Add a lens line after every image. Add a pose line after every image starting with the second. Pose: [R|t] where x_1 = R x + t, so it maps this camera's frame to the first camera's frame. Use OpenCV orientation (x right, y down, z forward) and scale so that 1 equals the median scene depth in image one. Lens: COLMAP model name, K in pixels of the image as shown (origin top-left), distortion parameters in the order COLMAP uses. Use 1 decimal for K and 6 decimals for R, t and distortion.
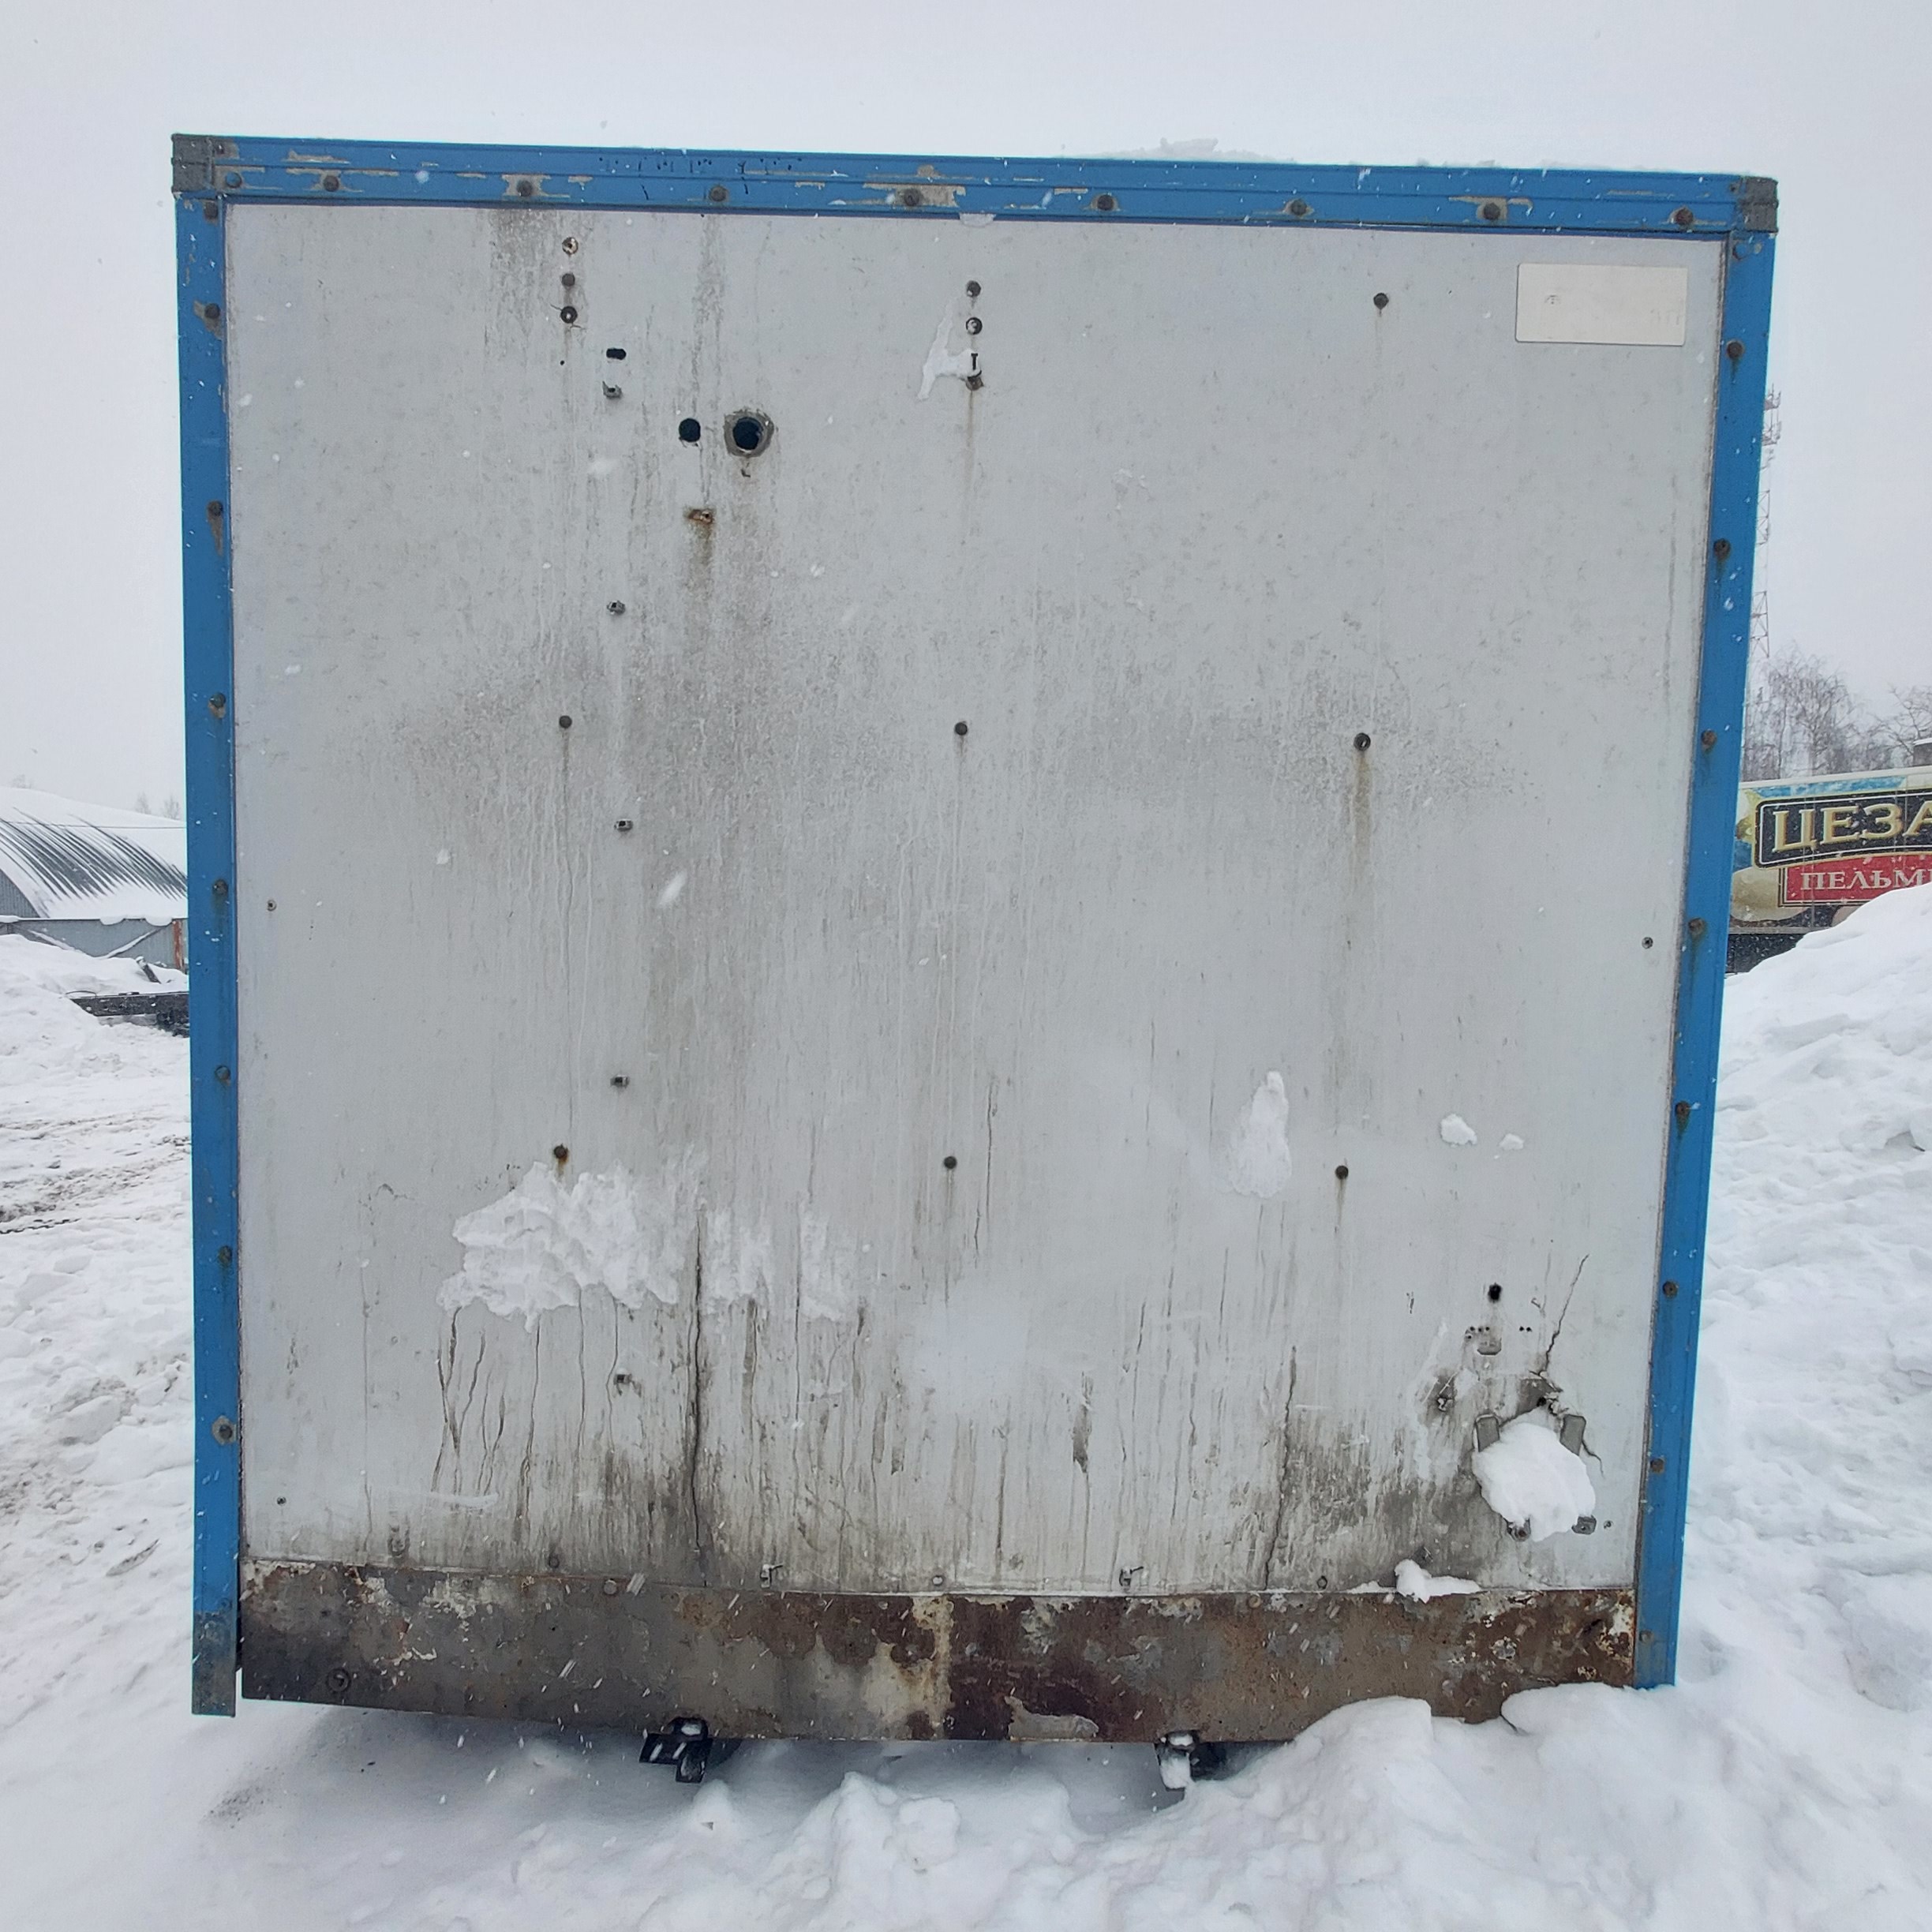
lens RADIAL K [[928.8, 0, 965.2], [0, 928.8, 1025.4], [0, 0, 1]] dist [0.000216, -0.001278]
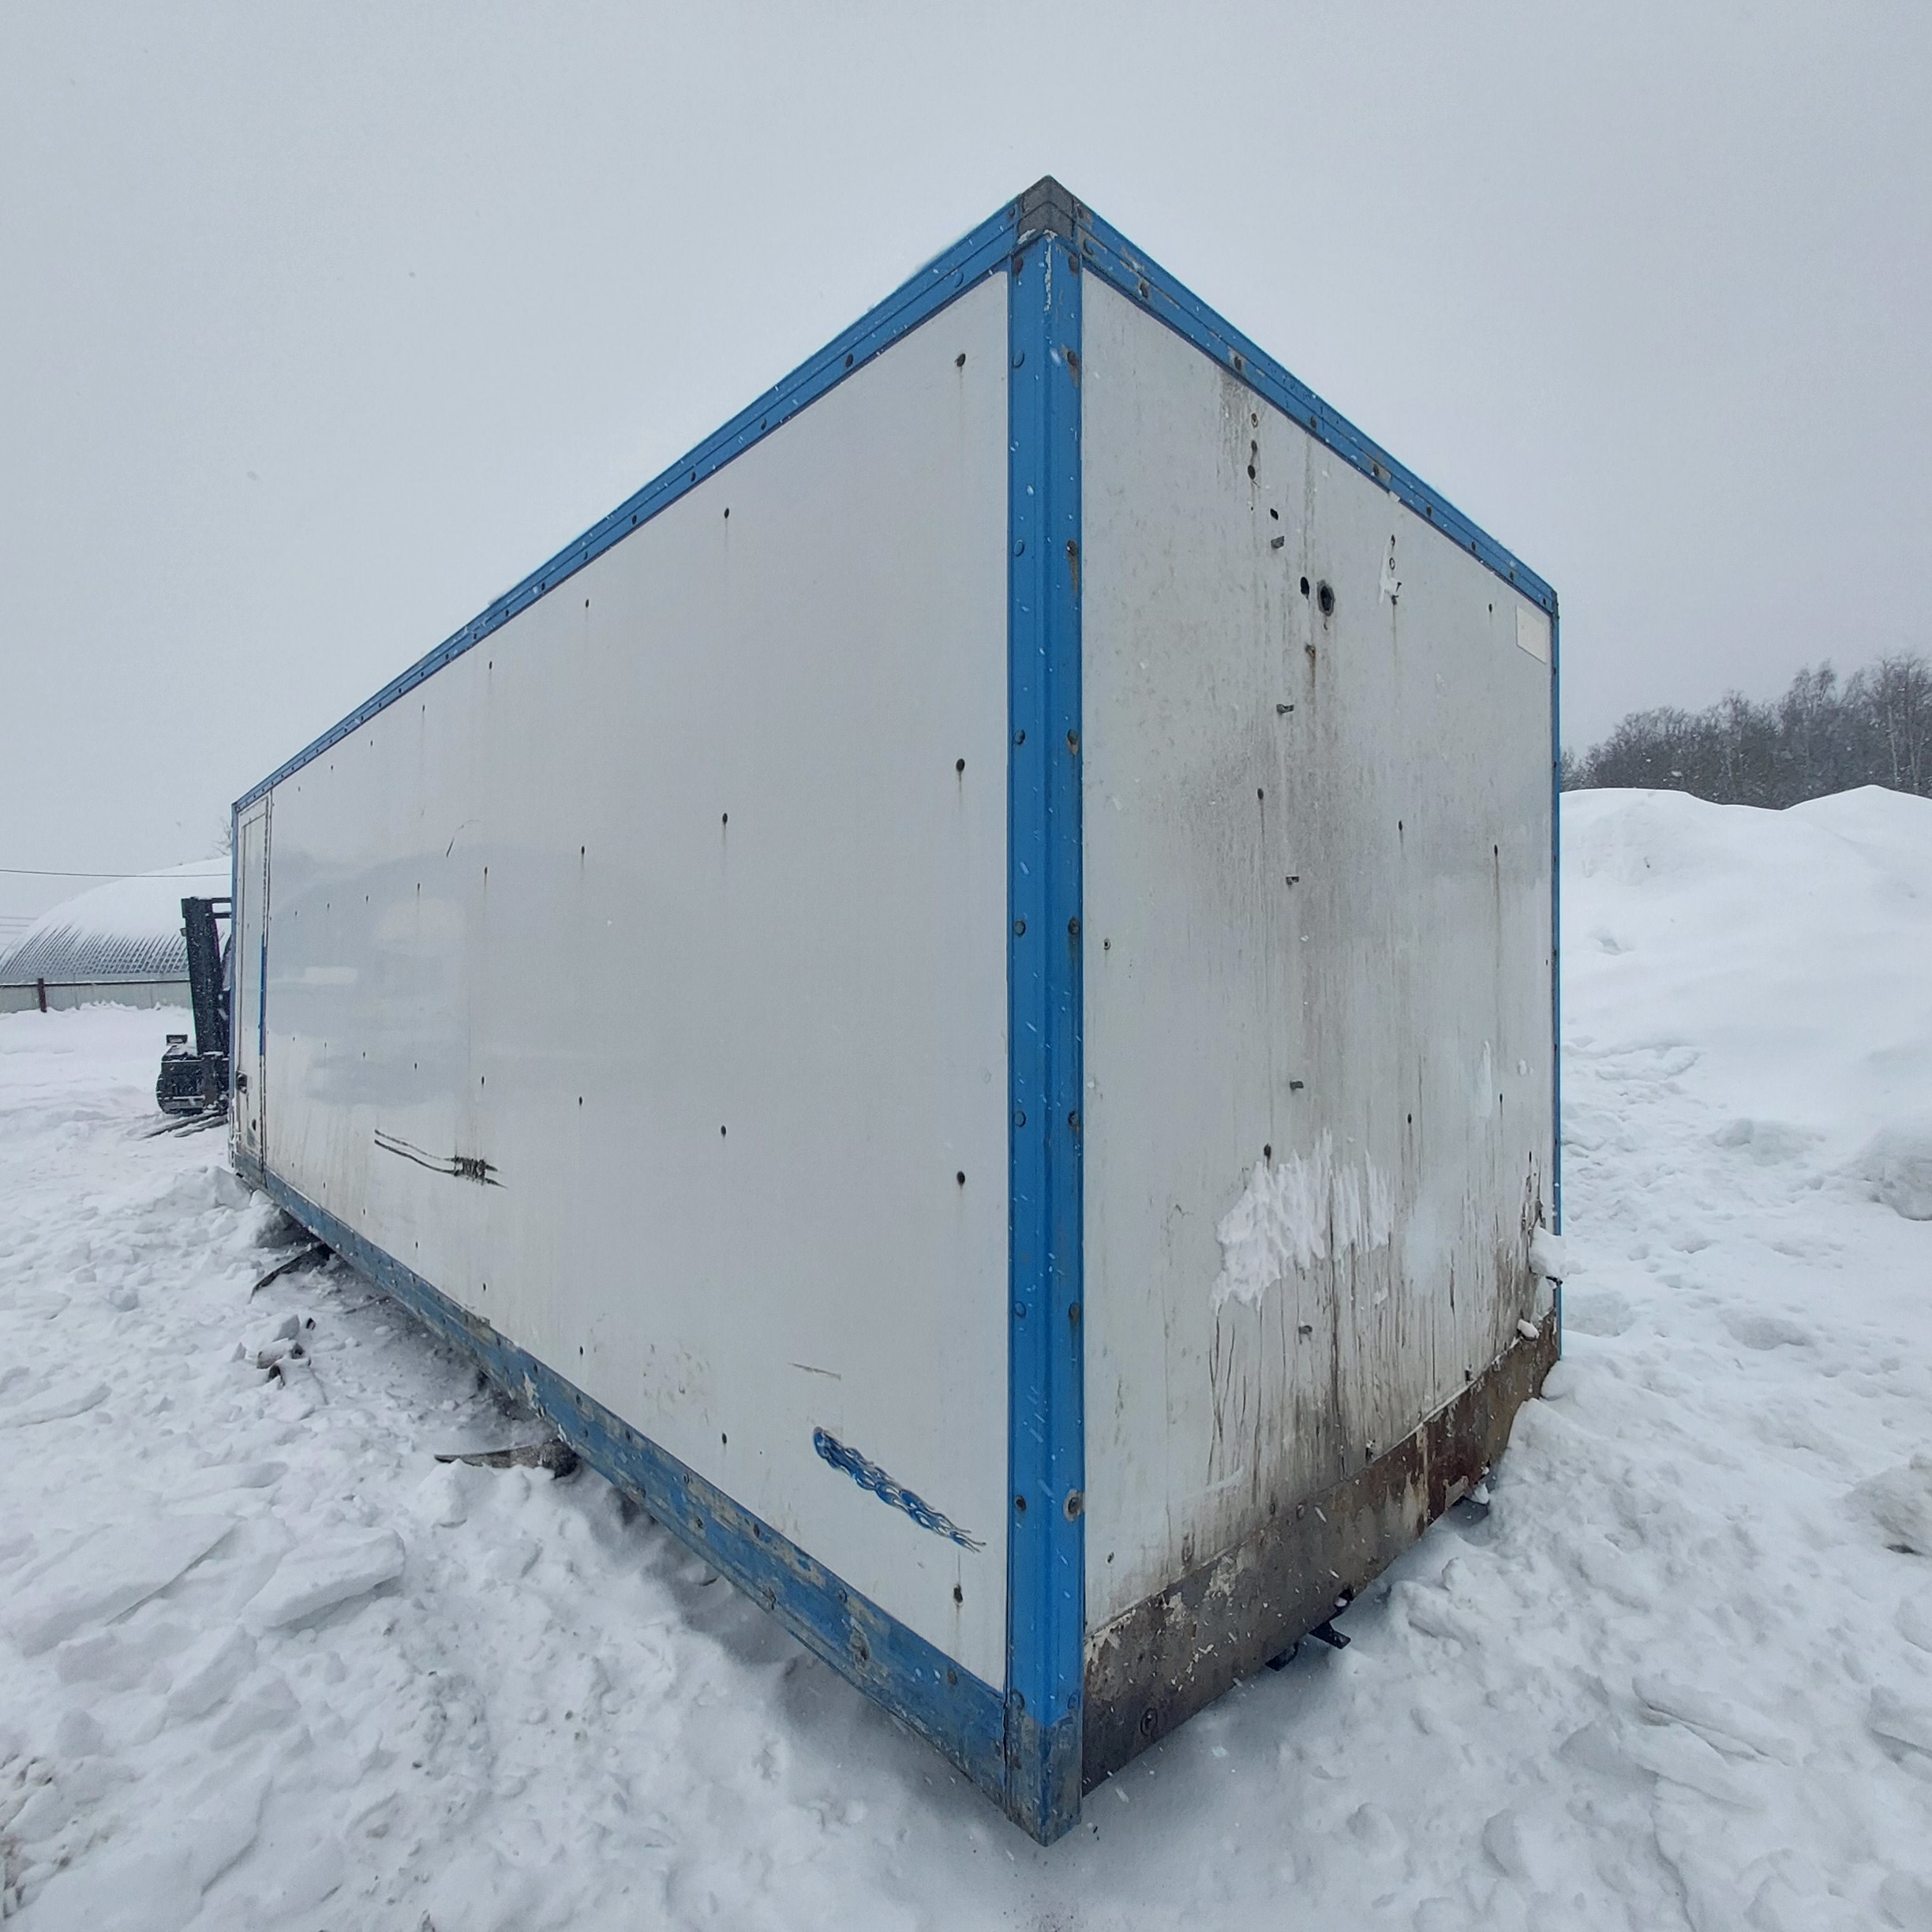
lens RADIAL K [[996.6, 0, 966.0], [0, 996.6, 966.0], [0, 0, 1]] dist [0.001779, 0.001037]
pose [[0.732839, -0.016662, 0.680198, -1.564647], [0.055366, 0.997845, -0.035208, -0.074128], [-0.678145, 0.063461, 0.732183, 0.308586]]
